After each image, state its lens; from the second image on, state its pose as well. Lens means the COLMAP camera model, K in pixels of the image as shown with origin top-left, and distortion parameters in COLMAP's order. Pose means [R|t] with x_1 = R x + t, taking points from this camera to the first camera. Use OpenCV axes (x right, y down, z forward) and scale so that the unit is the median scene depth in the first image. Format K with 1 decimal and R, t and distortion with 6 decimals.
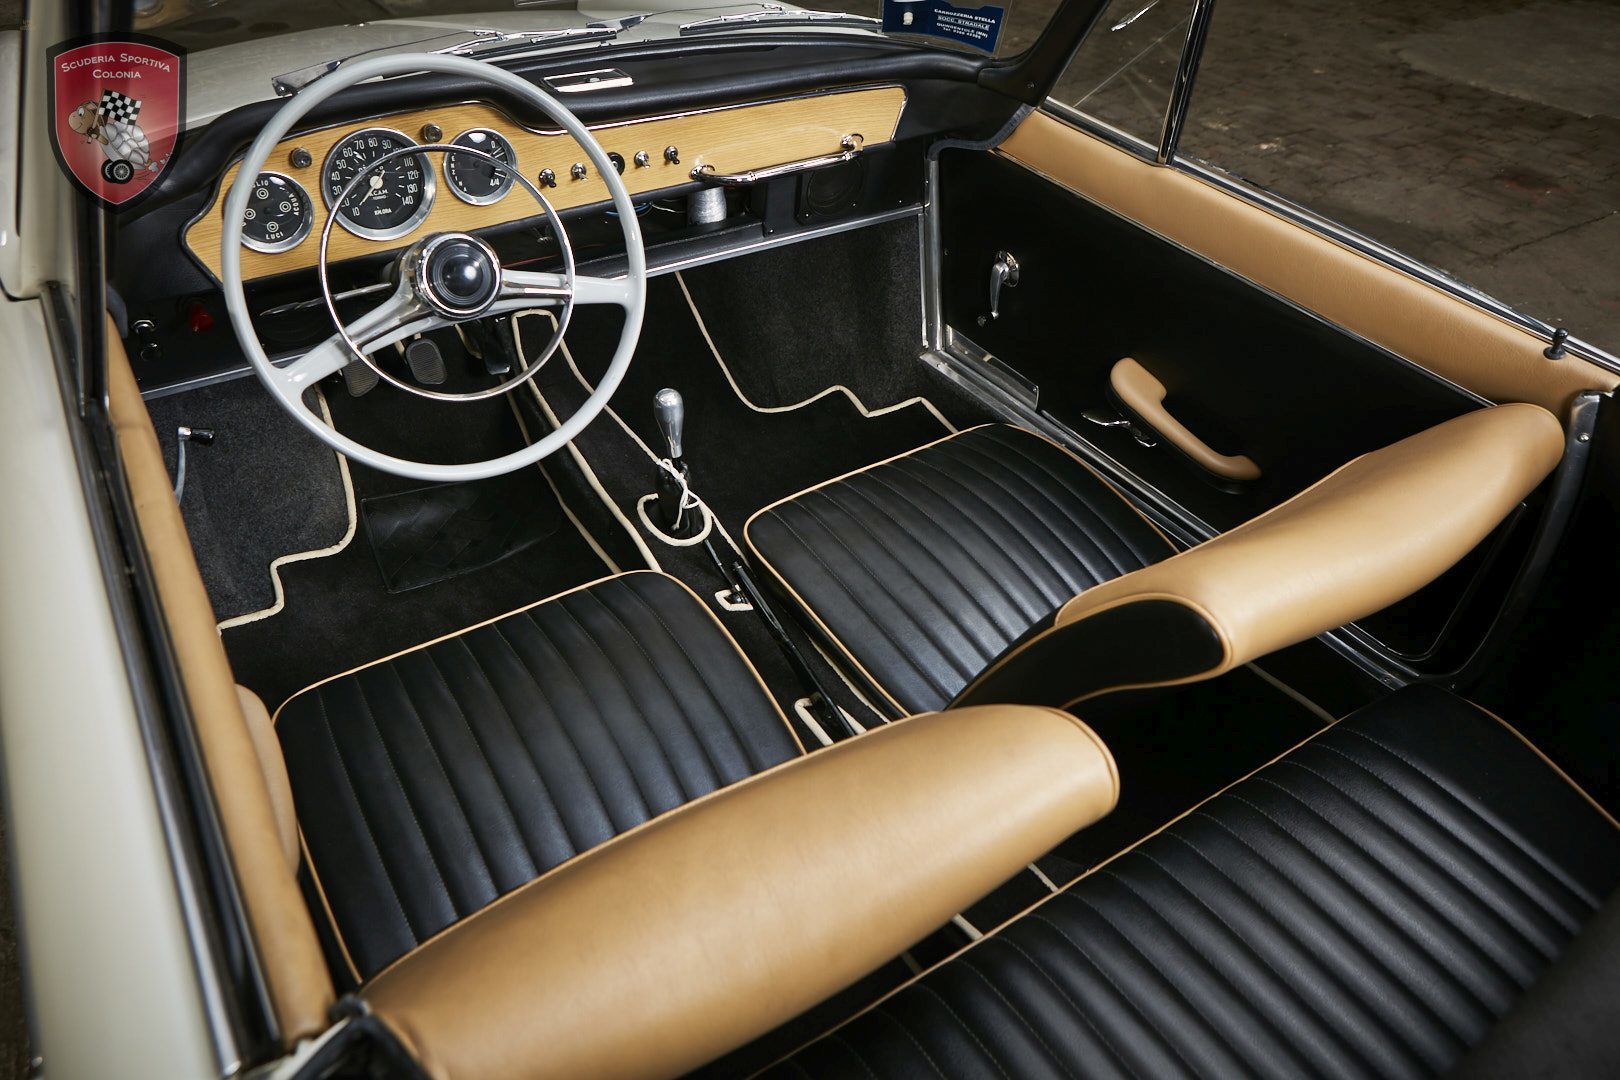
lens RADIAL K [[1120.7, 0, 808.8], [0, 1120.7, 543.9], [0, 0, 1]] dist [-0.006786, 0.006280]
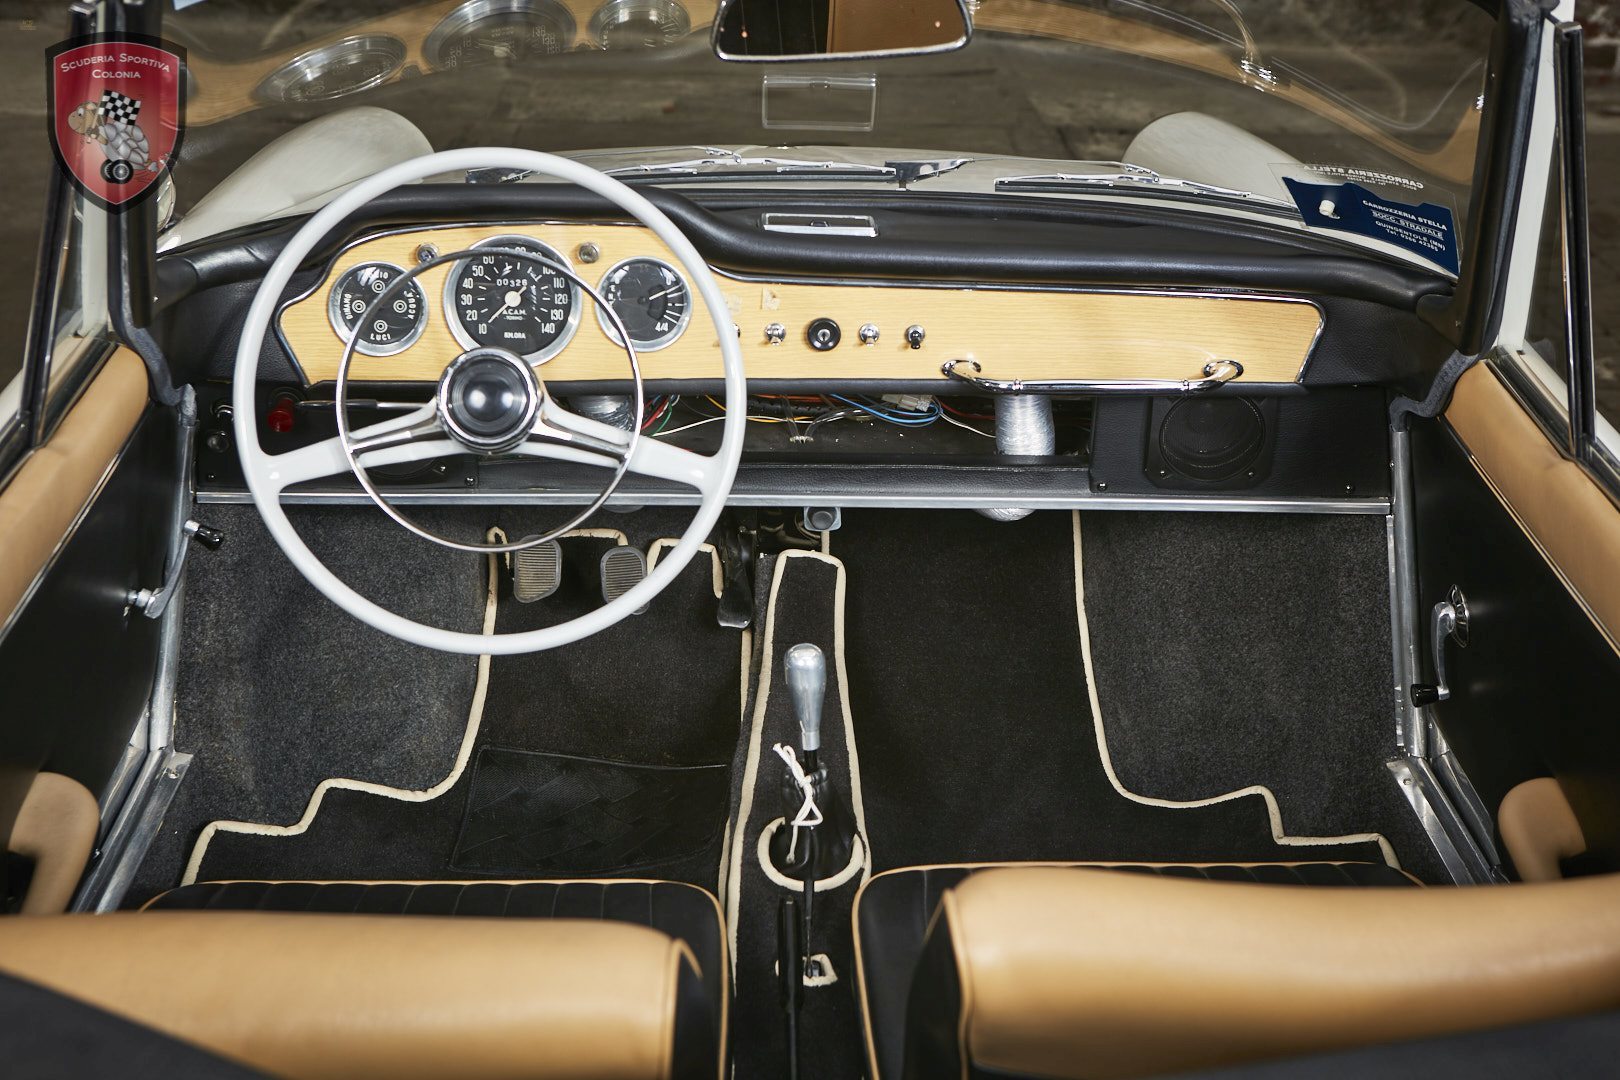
lens RADIAL K [[2441.8, 0, 809.5], [0, 2441.8, 538.4], [0, 0, 1]] dist [0.008680, 0.000000]
pose [[0.849090, 0.184058, -0.495146, 0.589225], [-0.325639, 0.920427, -0.216270, 0.123114], [0.415939, 0.344872, 0.841462, -0.278082]]
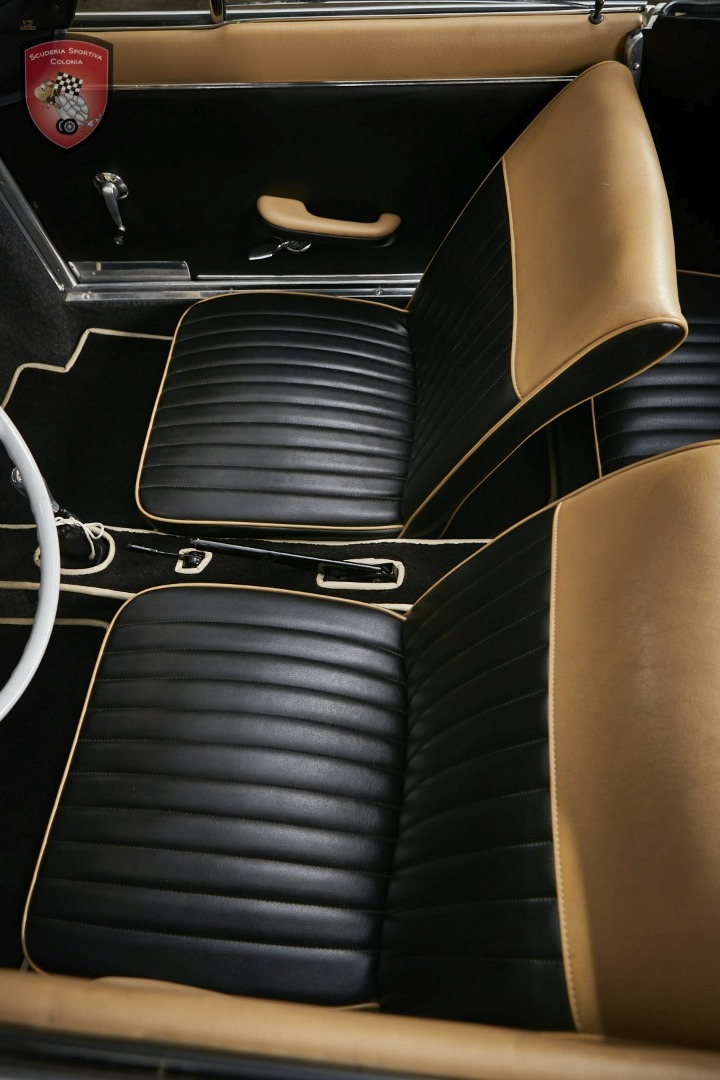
lens RADIAL K [[747.2, 0, 360.6], [0, 747.2, 541.9], [0, 0, 1]] dist [-0.006786, 0.006280]
pose [[0.603529, -0.712103, 0.358695, -0.222321], [0.570451, 0.699938, 0.429736, -0.198732], [-0.557080, -0.054739, 0.828652, 0.249206]]
